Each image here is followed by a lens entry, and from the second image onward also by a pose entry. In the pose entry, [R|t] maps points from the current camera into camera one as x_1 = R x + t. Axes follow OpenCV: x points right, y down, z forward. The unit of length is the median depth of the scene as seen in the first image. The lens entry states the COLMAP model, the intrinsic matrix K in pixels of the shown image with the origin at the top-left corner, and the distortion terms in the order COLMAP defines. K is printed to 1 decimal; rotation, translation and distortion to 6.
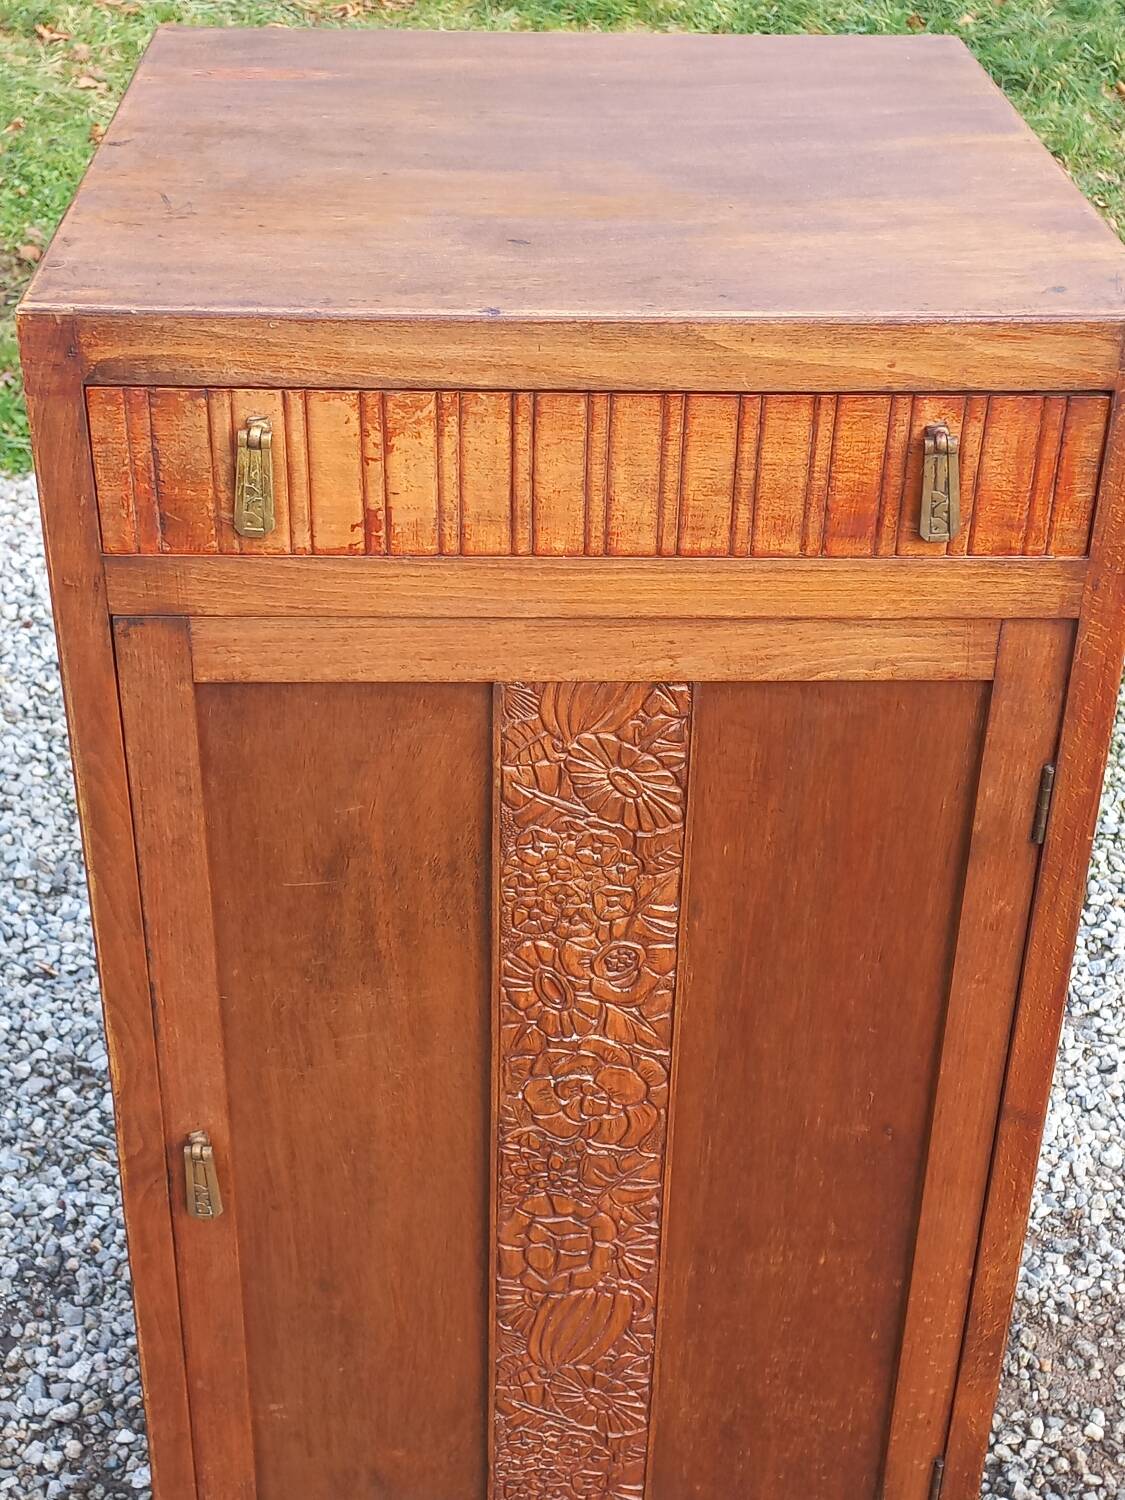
lens RADIAL K [[2127.1, 0, 560.7], [0, 2127.1, 748.9], [0, 0, 1]] dist [0.081567, 0.000000]
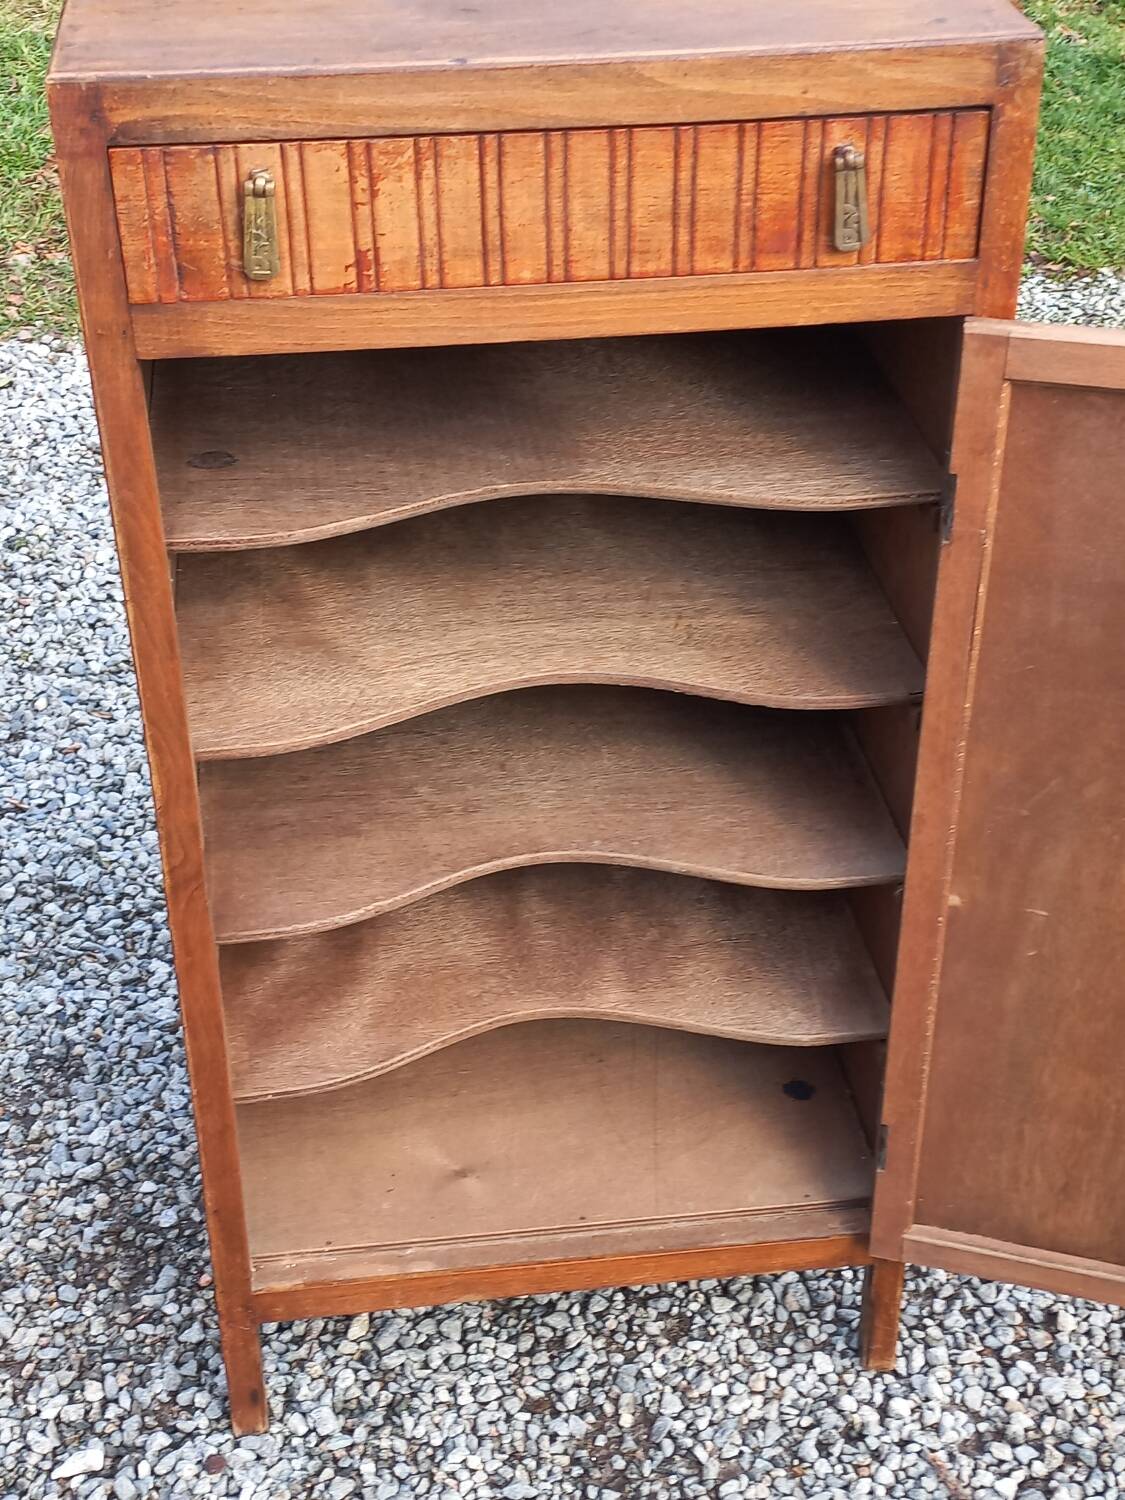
lens RADIAL K [[2127.1, 0, 557.8], [0, 2127.1, 758.5], [0, 0, 1]] dist [0.081567, 0.000000]
pose [[0.995839, -0.071348, 0.056699, -0.060695], [0.069050, 0.996749, 0.041517, 0.106311], [-0.059476, -0.037429, 0.997528, -0.146858]]
